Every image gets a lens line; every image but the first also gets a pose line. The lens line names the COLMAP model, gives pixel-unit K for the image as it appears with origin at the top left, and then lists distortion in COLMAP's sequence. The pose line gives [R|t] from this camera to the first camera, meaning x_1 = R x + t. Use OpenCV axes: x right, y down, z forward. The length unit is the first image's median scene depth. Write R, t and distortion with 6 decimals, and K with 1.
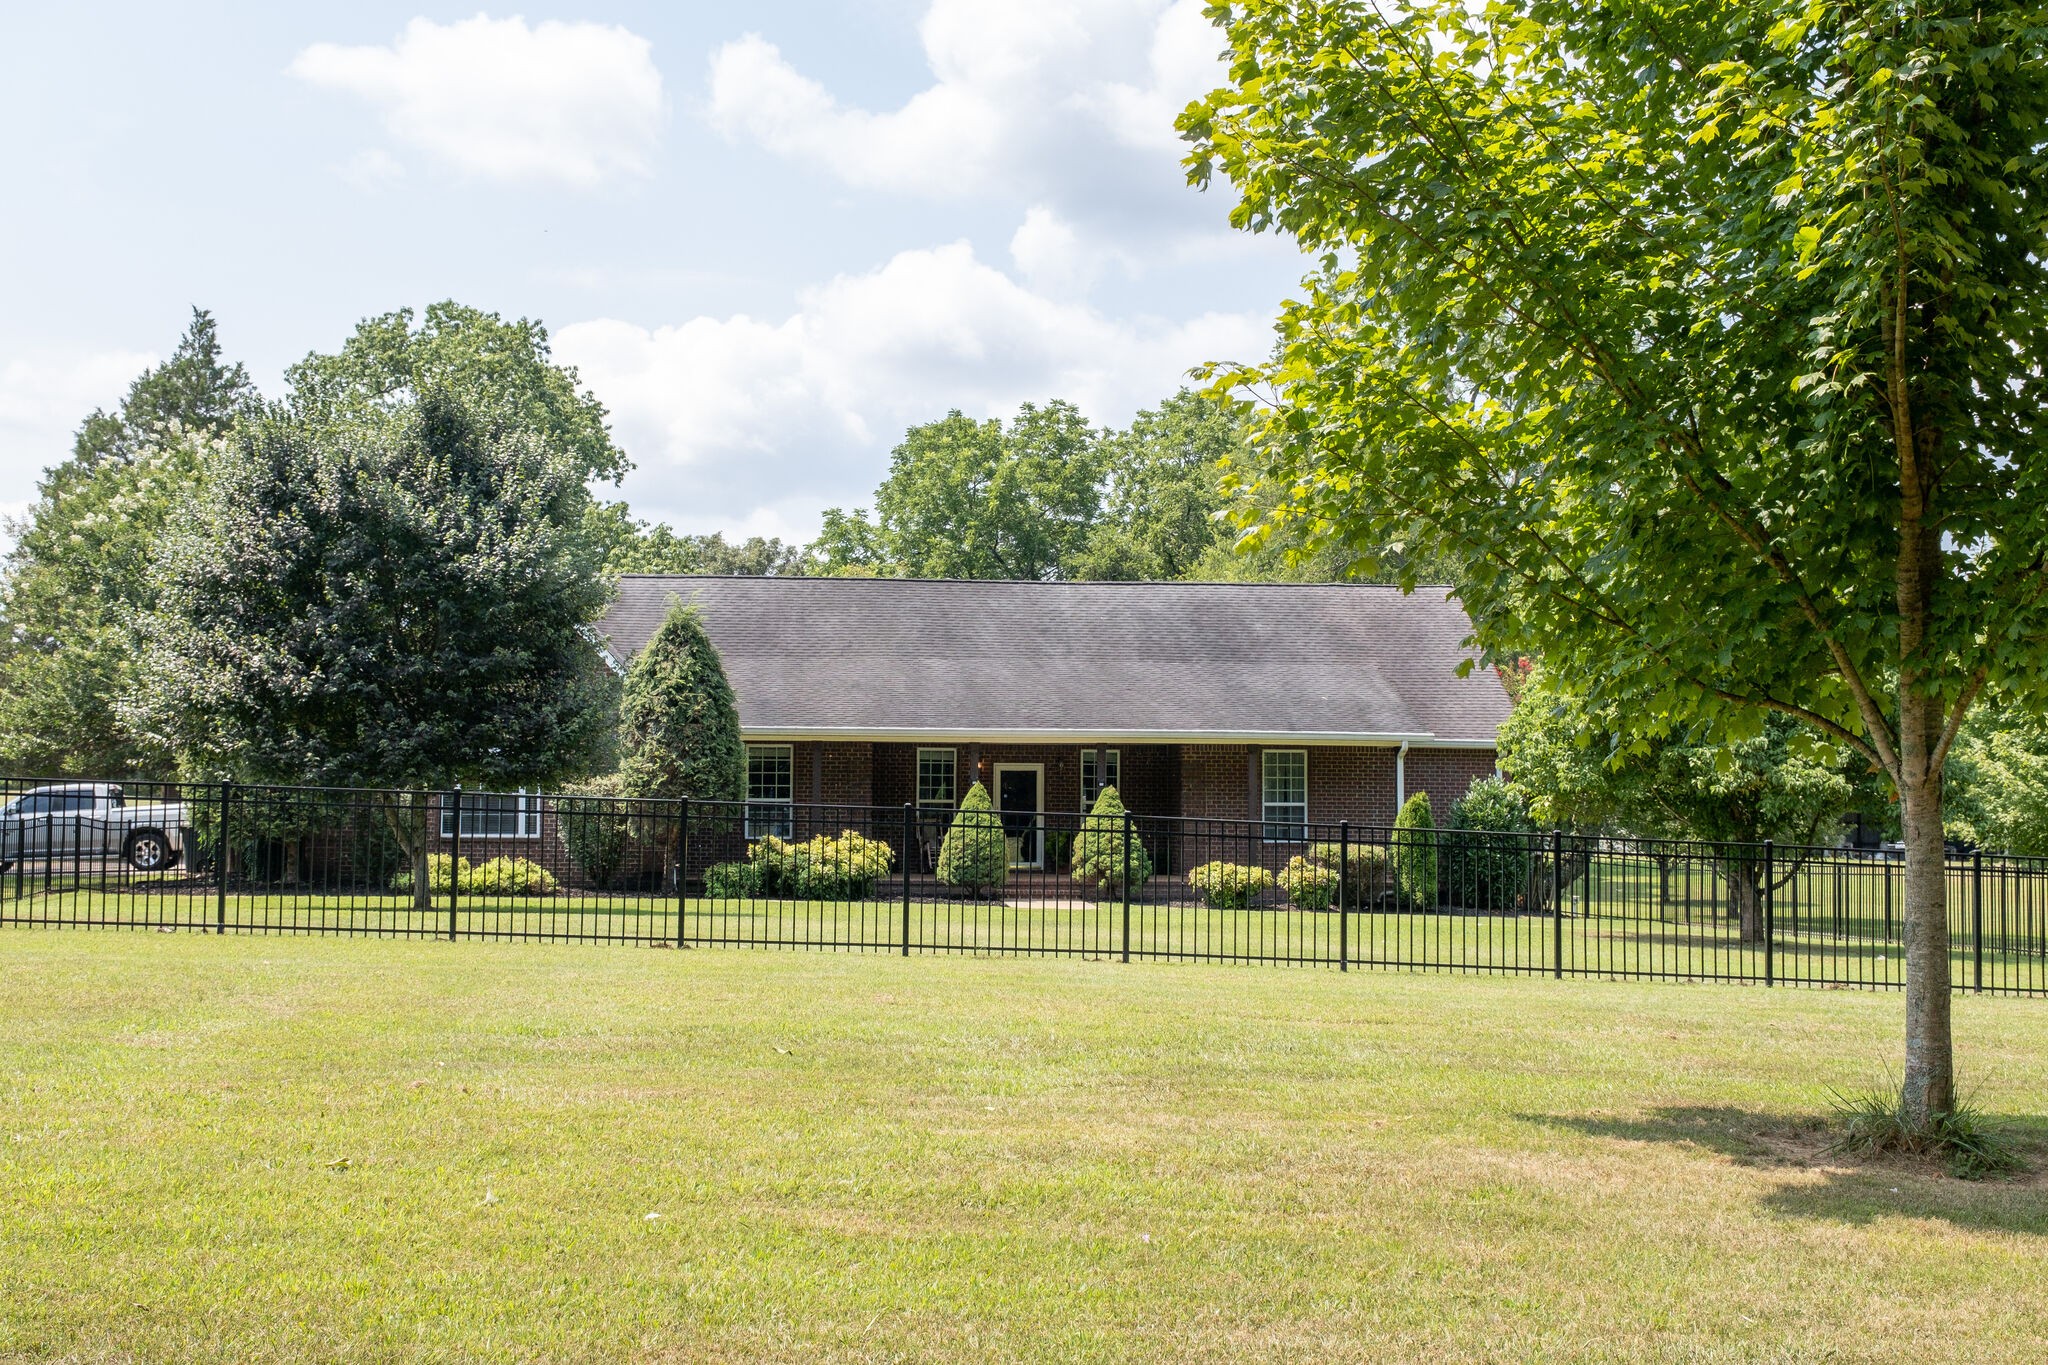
lens RADIAL K [[2774.9, 0, 1013.3], [0, 2774.9, 682.9], [0, 0, 1]] dist [0.094052, 0.000000]
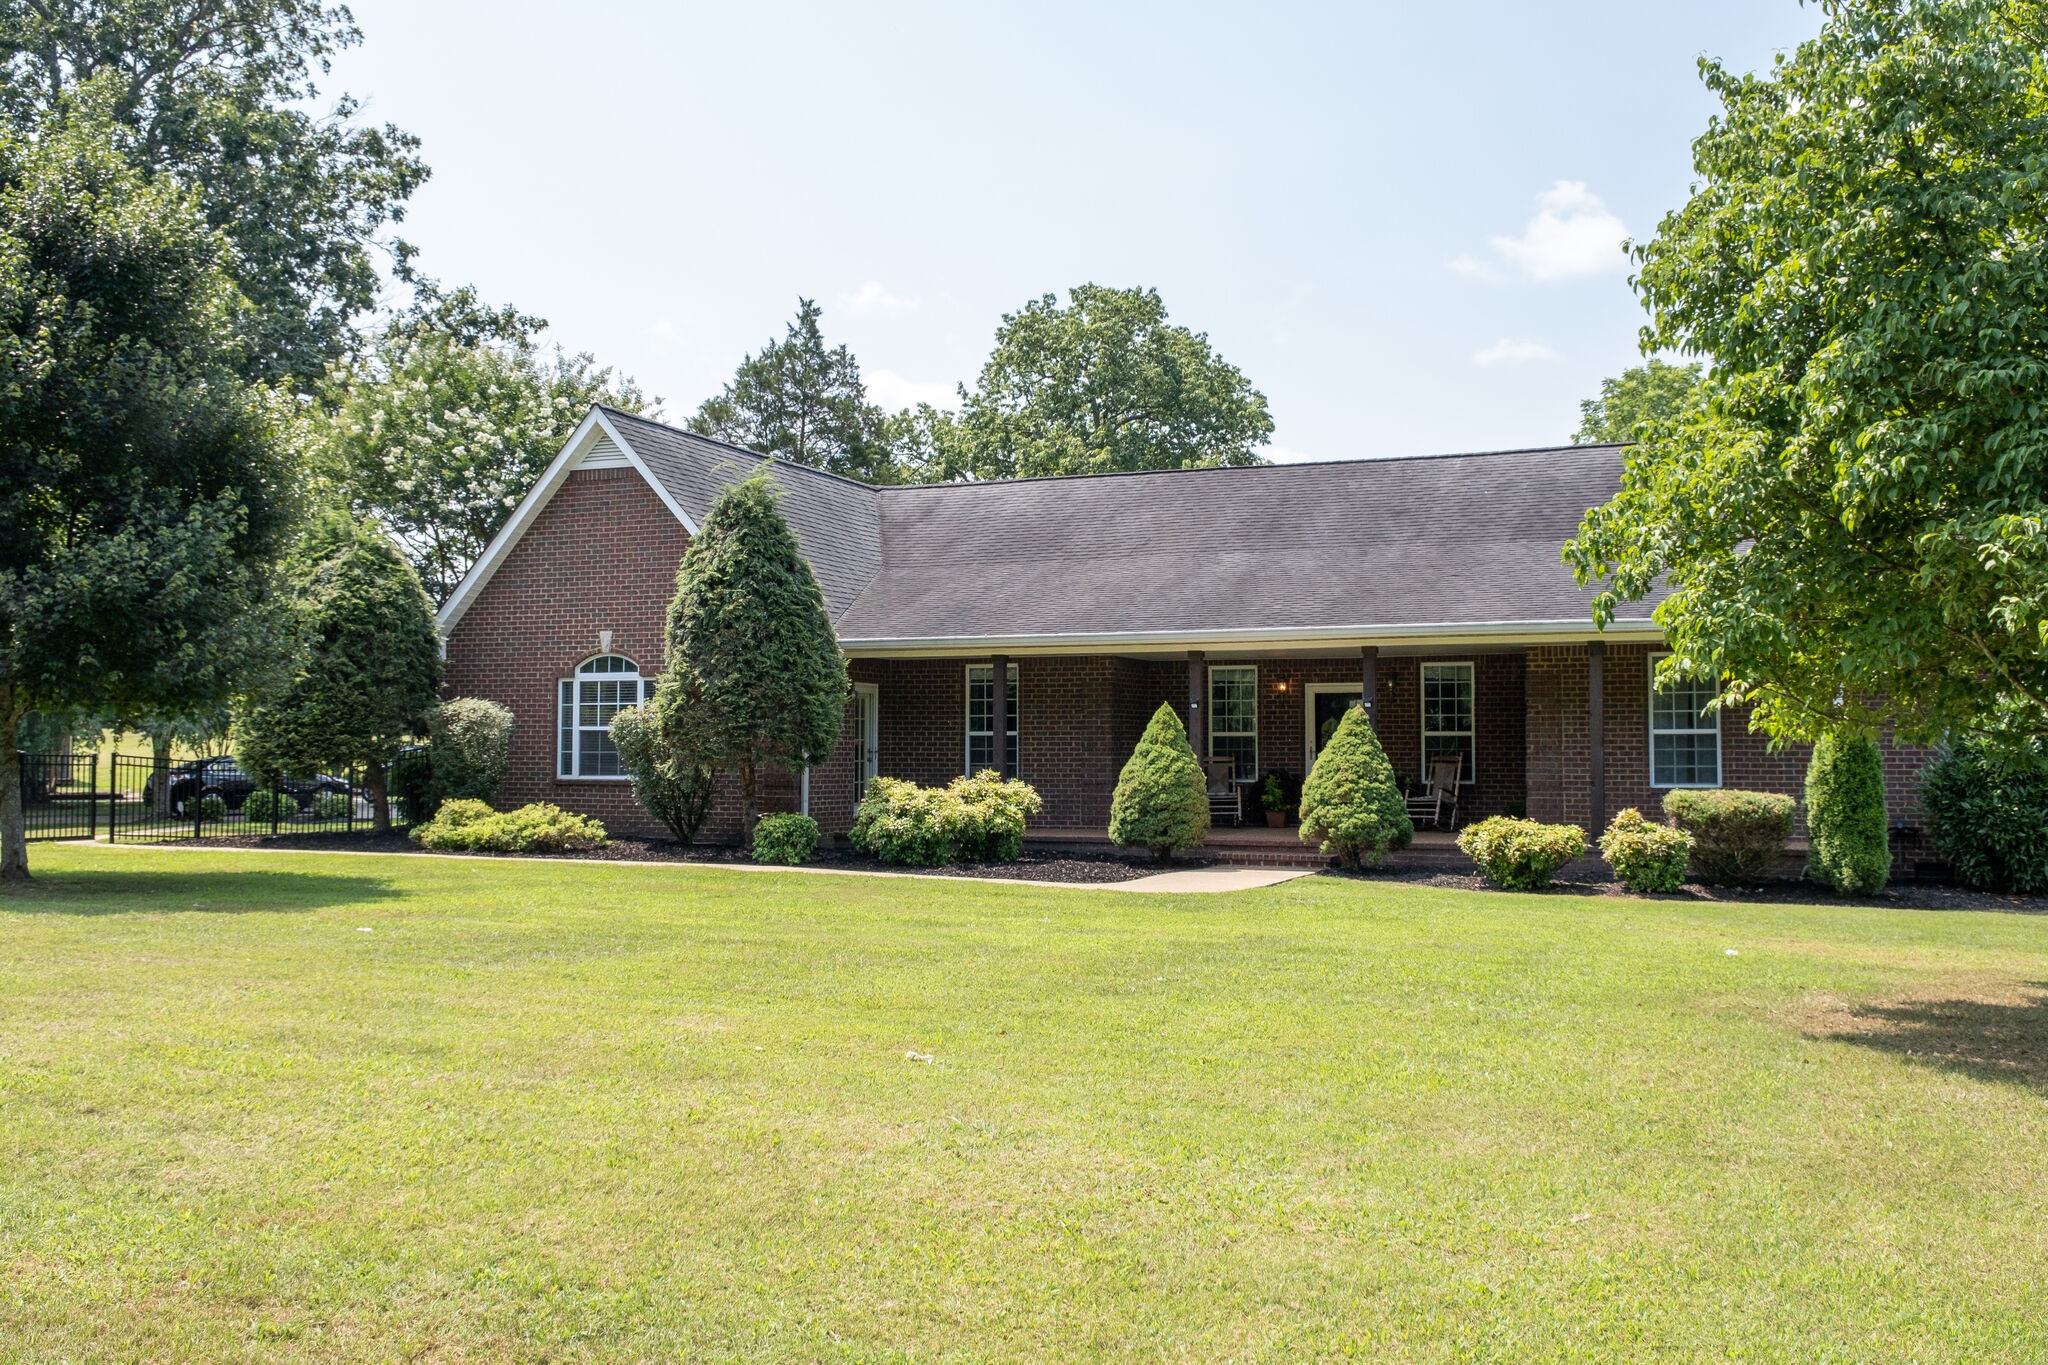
lens RADIAL K [[1902.3, 0, 1003.2], [0, 1902.3, 695.1], [0, 0, 1]] dist [0.012283, 0.000000]
pose [[0.881898, -0.021369, -0.470955, 0.178773], [0.025843, 0.999661, 0.003036, 0.030330], [0.470731, -0.014849, 0.882152, 0.531807]]
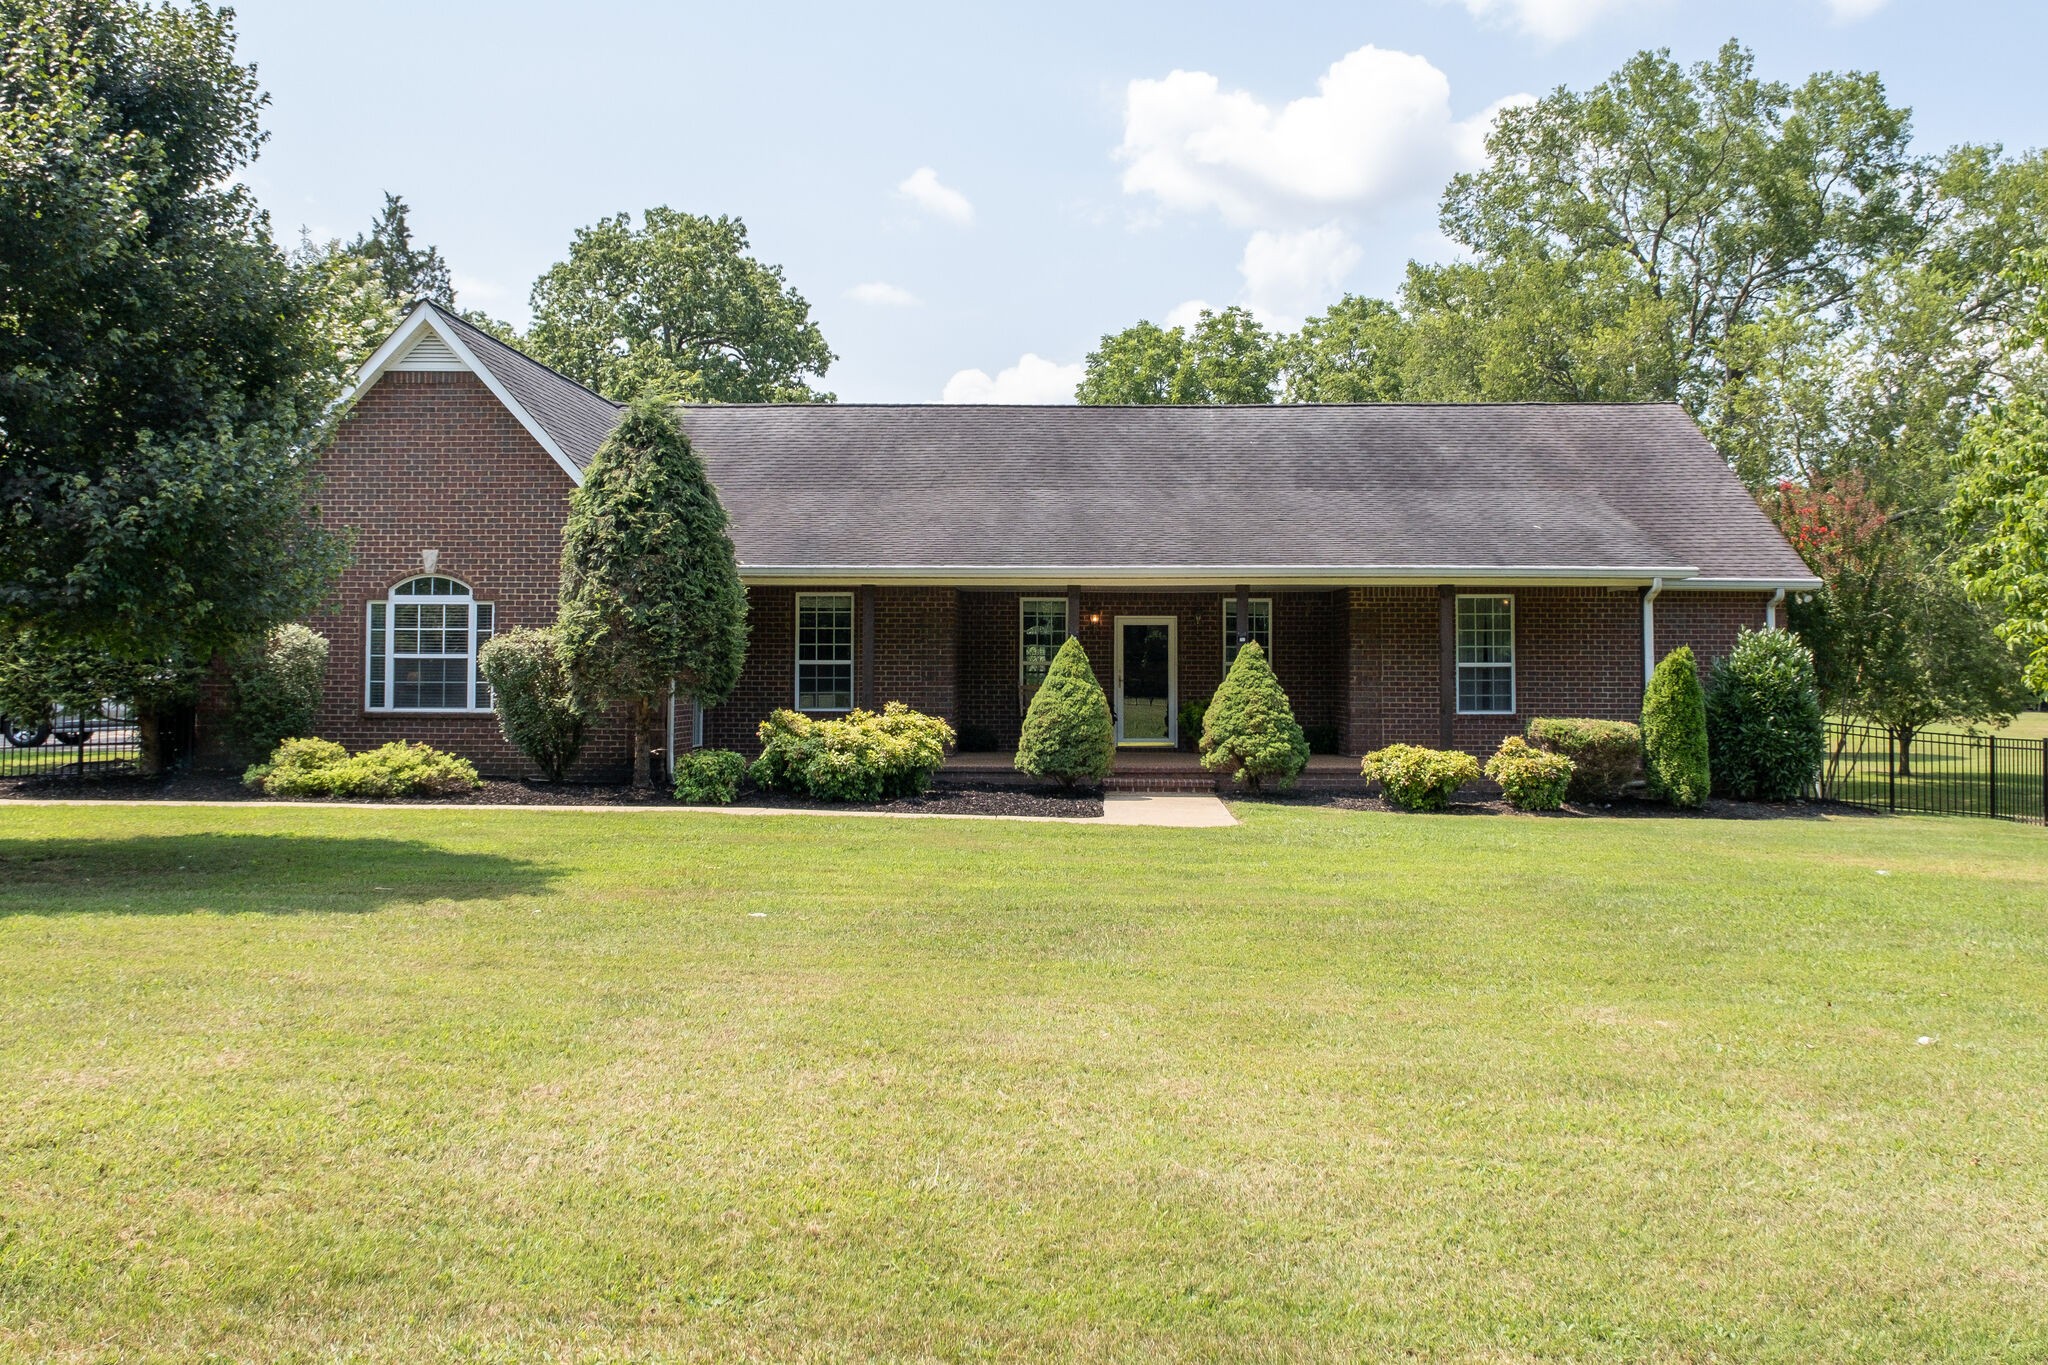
lens RADIAL K [[1779.4, 0, 1027.4], [0, 1779.4, 622.3], [0, 0, 1]] dist [0.029513, -0.029403]
pose [[0.993155, -0.007009, -0.116592, 0.030337], [0.009182, 0.999794, 0.018113, 0.022646], [0.116441, -0.019059, 0.993015, 0.514068]]
